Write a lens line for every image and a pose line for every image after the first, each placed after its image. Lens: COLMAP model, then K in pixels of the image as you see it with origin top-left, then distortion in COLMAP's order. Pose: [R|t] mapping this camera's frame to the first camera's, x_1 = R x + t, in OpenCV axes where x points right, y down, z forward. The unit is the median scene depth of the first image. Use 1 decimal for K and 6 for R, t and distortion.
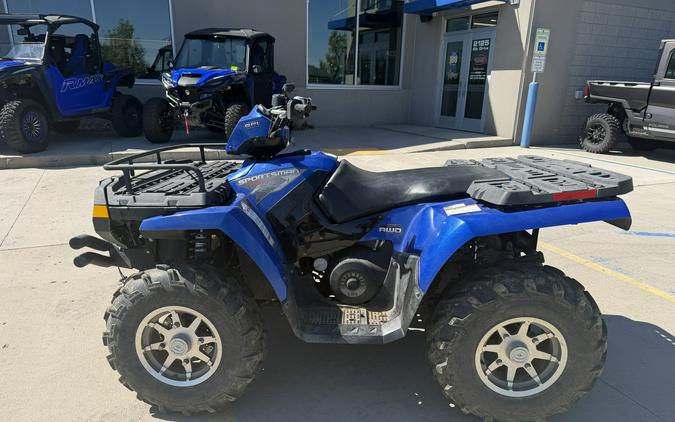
lens RADIAL K [[478.5, 0, 330.6], [0, 478.5, 254.9], [0, 0, 1]] dist [0.028731, -0.041663]
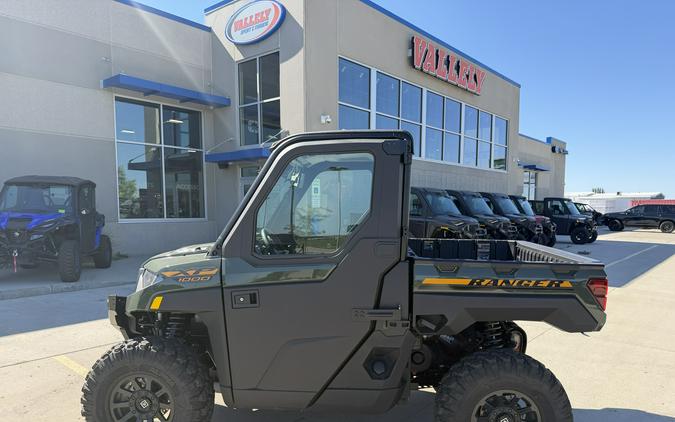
lens RADIAL K [[478.5, 0, 339.1], [0, 478.5, 250.5], [0, 0, 1]] dist [0.028731, -0.041663]
pose [[0.900875, -0.059023, 0.430047, -0.127091], [0.165541, 0.962555, -0.214672, 0.045933], [-0.401273, 0.264583, 0.876913, -0.229762]]
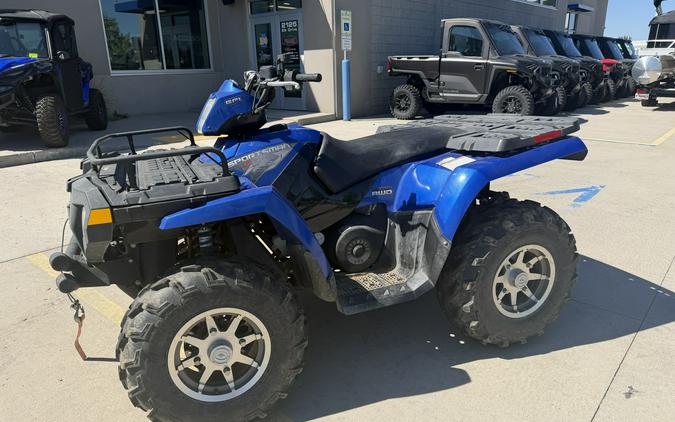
lens RADIAL K [[478.5, 0, 339.3], [0, 478.5, 229.2], [0, 0, 1]] dist [0.028731, -0.041663]
pose [[0.905567, -0.173273, 0.387202, -0.108114], [0.180320, 0.983437, 0.018366, -0.002957], [-0.383971, 0.053188, 0.921812, 0.025173]]
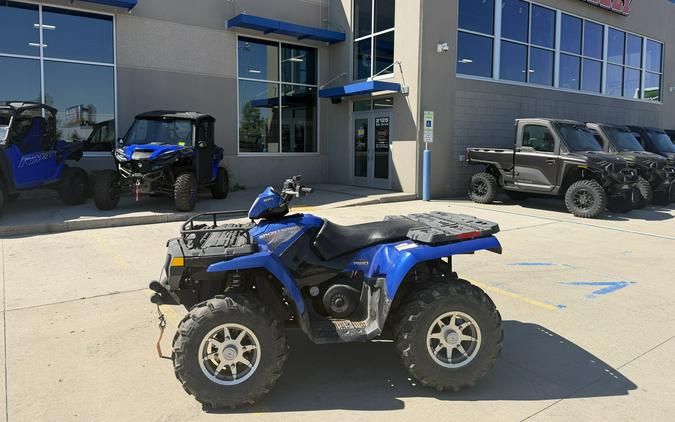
lens RADIAL K [[469.8, 0, 330.5], [0, 469.8, 176.4], [0, 0, 1]] dist [0.055969, -0.063362]
pose [[0.982873, -0.026114, 0.182426, -0.068155], [0.075009, 0.960888, -0.266587, 0.020965], [-0.168330, 0.275705, 0.946389, -0.137897]]
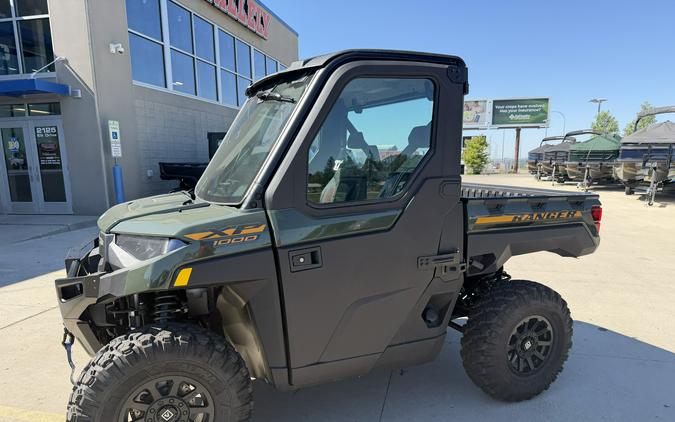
lens RADIAL K [[478.5, 0, 345.0], [0, 478.5, 256.7], [0, 0, 1]] dist [0.028731, -0.041663]
pose [[0.586843, -0.189110, 0.787307, -0.258656], [0.296909, 0.954872, 0.008049, -0.006481], [-0.753300, 0.229035, 0.616509, -0.068193]]
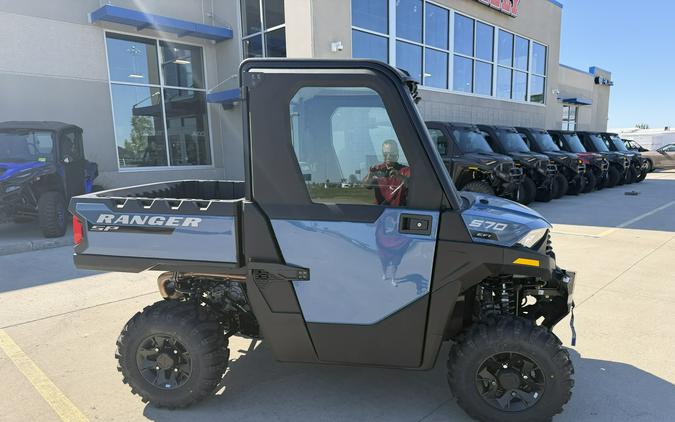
lens RADIAL K [[478.5, 0, 330.4], [0, 478.5, 245.8], [0, 0, 1]] dist [0.028731, -0.041663]
pose [[0.928618, -0.114713, 0.352860, -0.020691], [0.169965, 0.976875, -0.129719, 0.019052], [-0.329819, 0.180433, 0.926641, -0.101613]]
